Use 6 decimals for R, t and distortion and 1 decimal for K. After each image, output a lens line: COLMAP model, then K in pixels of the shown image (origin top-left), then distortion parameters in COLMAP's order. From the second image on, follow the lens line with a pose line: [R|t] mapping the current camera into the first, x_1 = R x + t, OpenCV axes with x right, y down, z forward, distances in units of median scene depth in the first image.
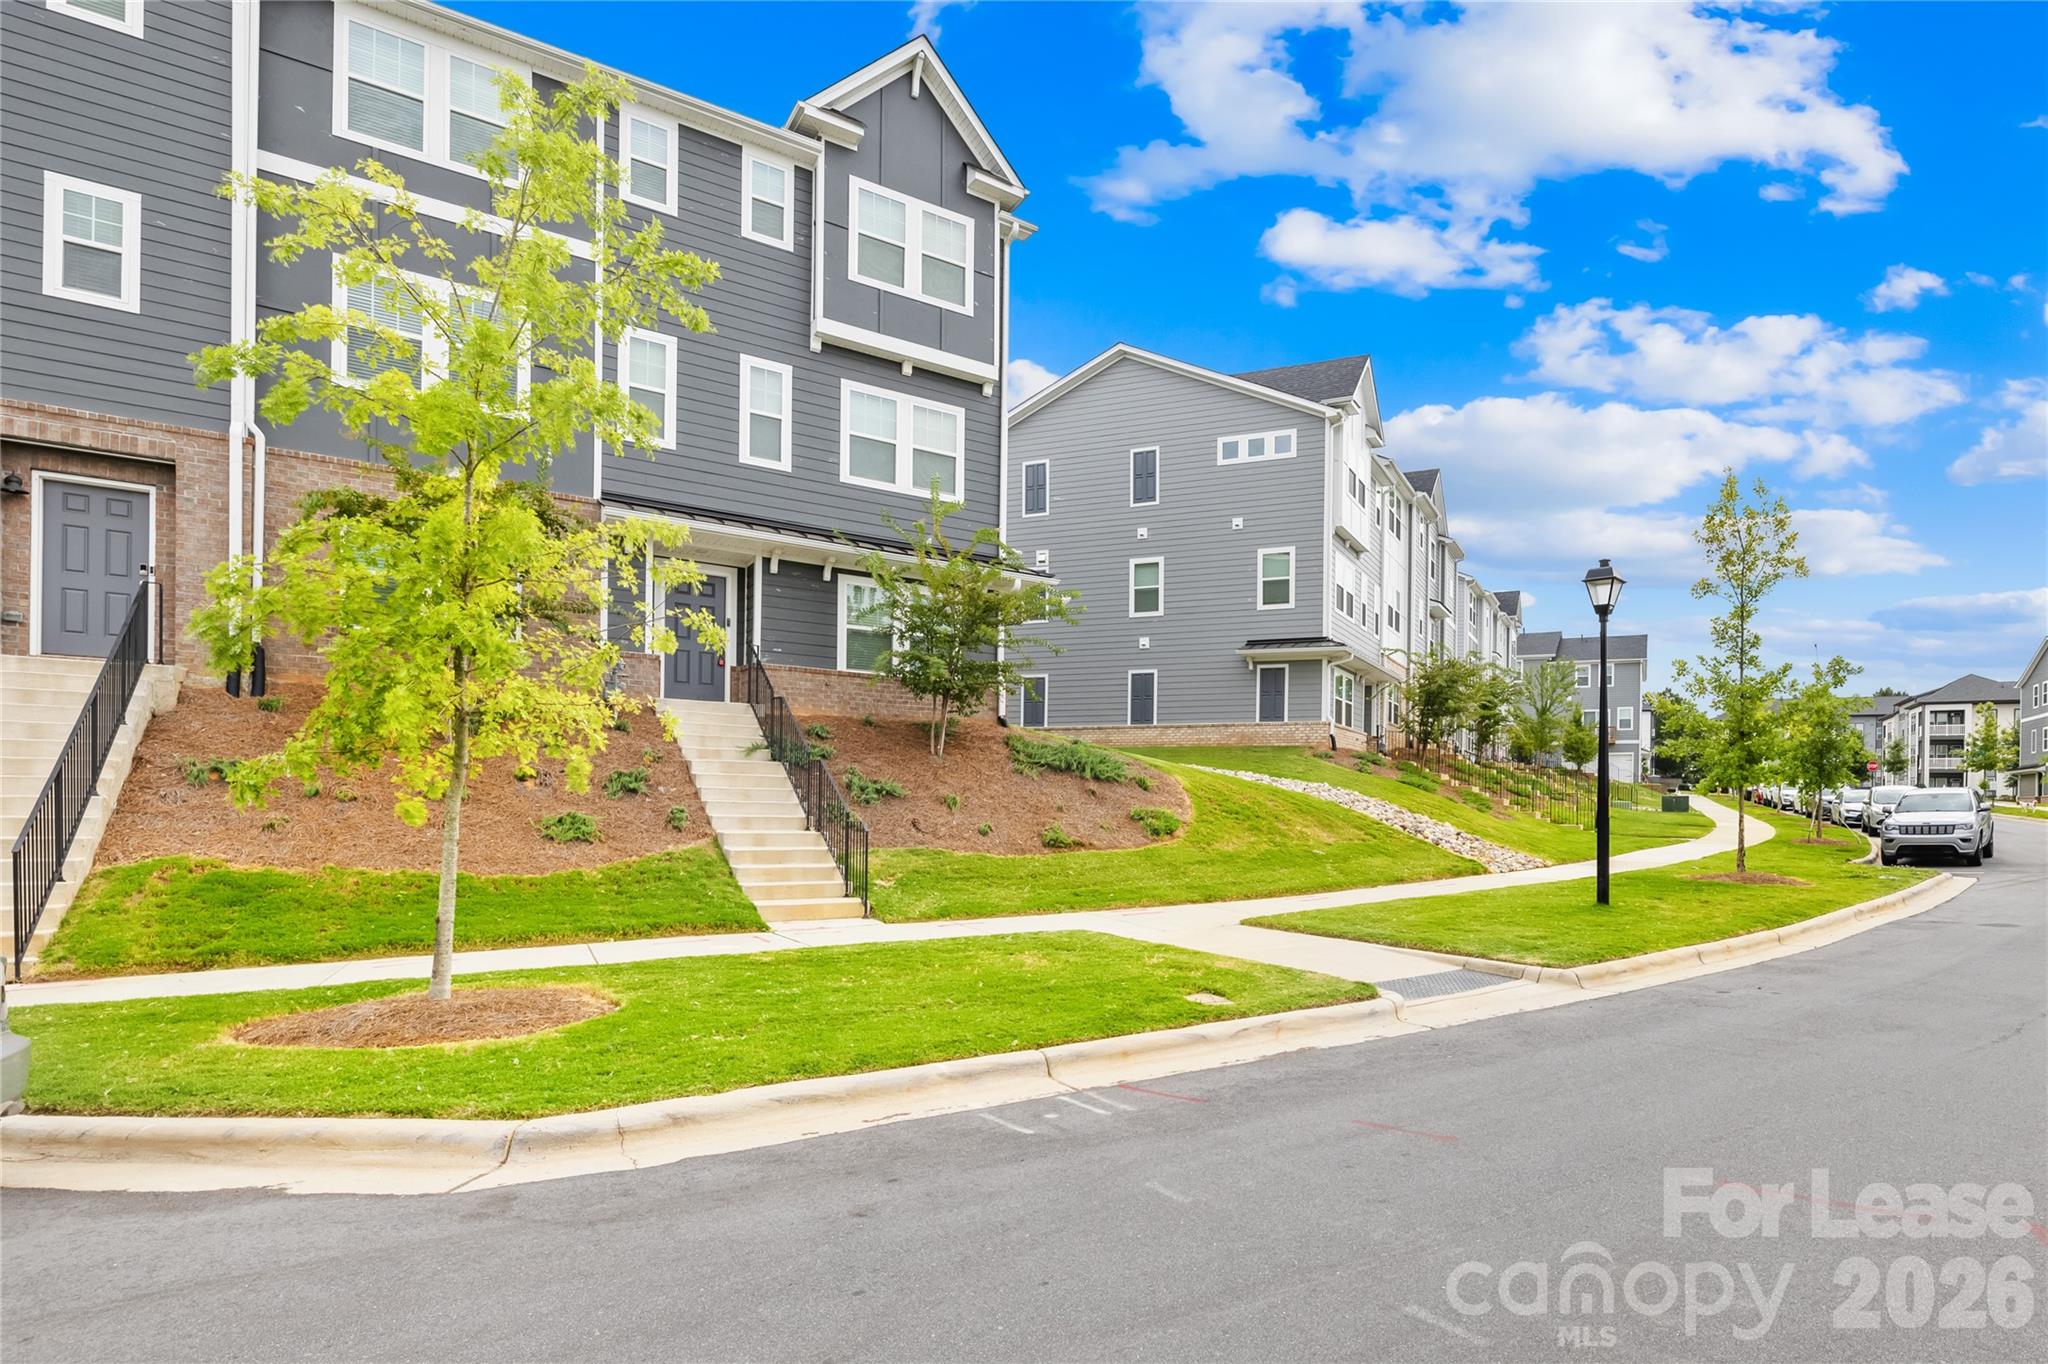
lens RADIAL K [[998.2, 0, 1027.7], [0, 998.2, 722.6], [0, 0, 1]] dist [-0.001532, 0.000211]
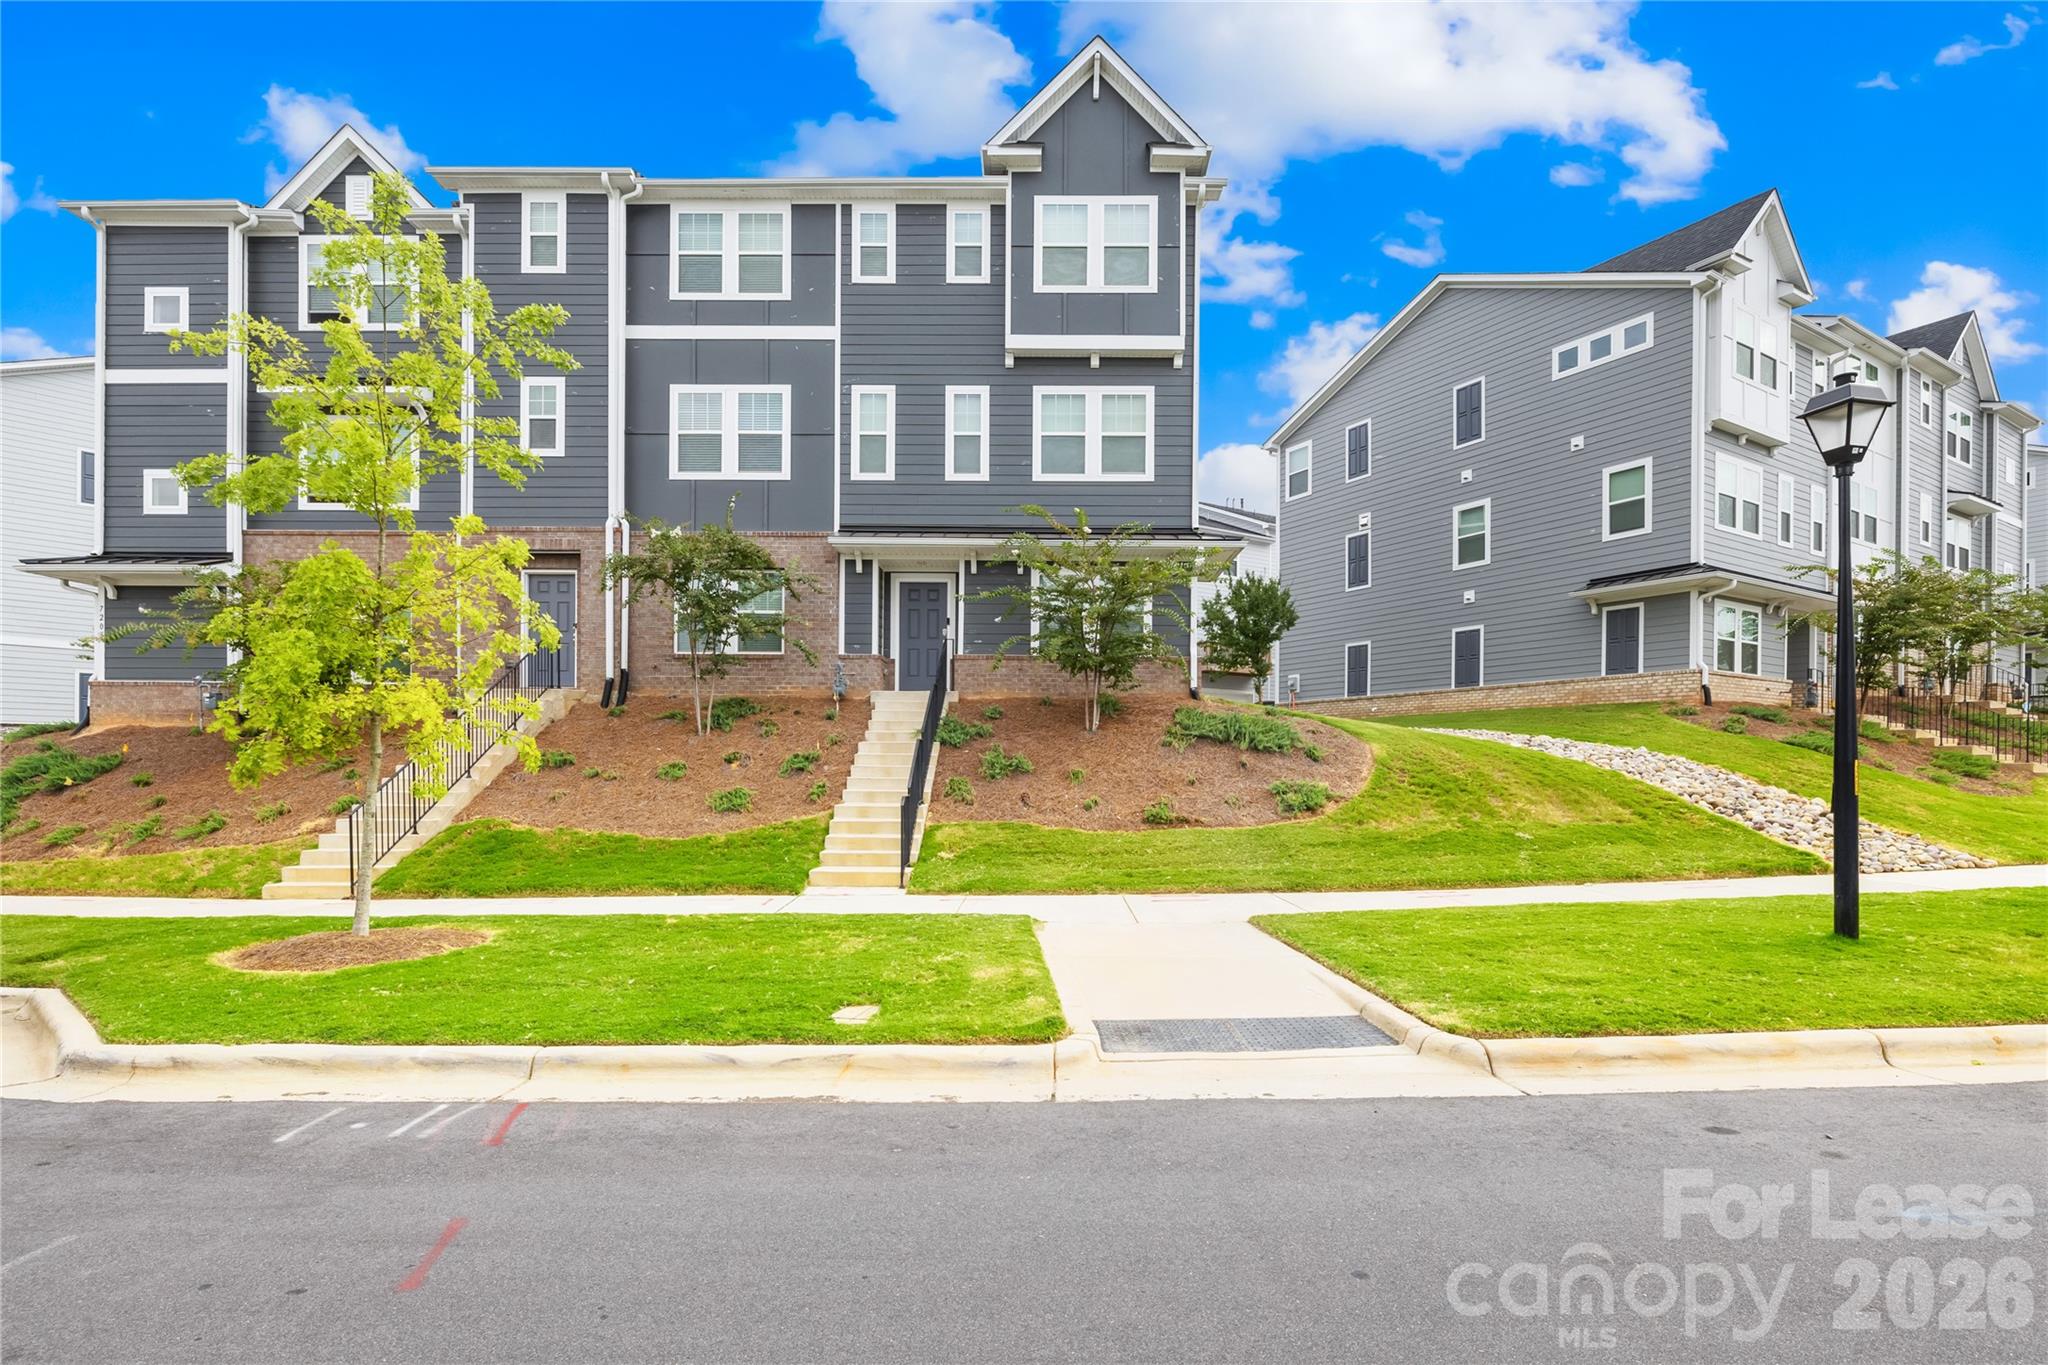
lens RADIAL K [[865.5, 0, 1020.5], [0, 865.5, 714.6], [0, 0, 1]] dist [0.000292, 0.000222]
pose [[0.850991, -0.045193, -0.523232, 0.277484], [0.050735, 0.998705, -0.003745, 0.014287], [0.522724, -0.023360, 0.852182, 0.184135]]
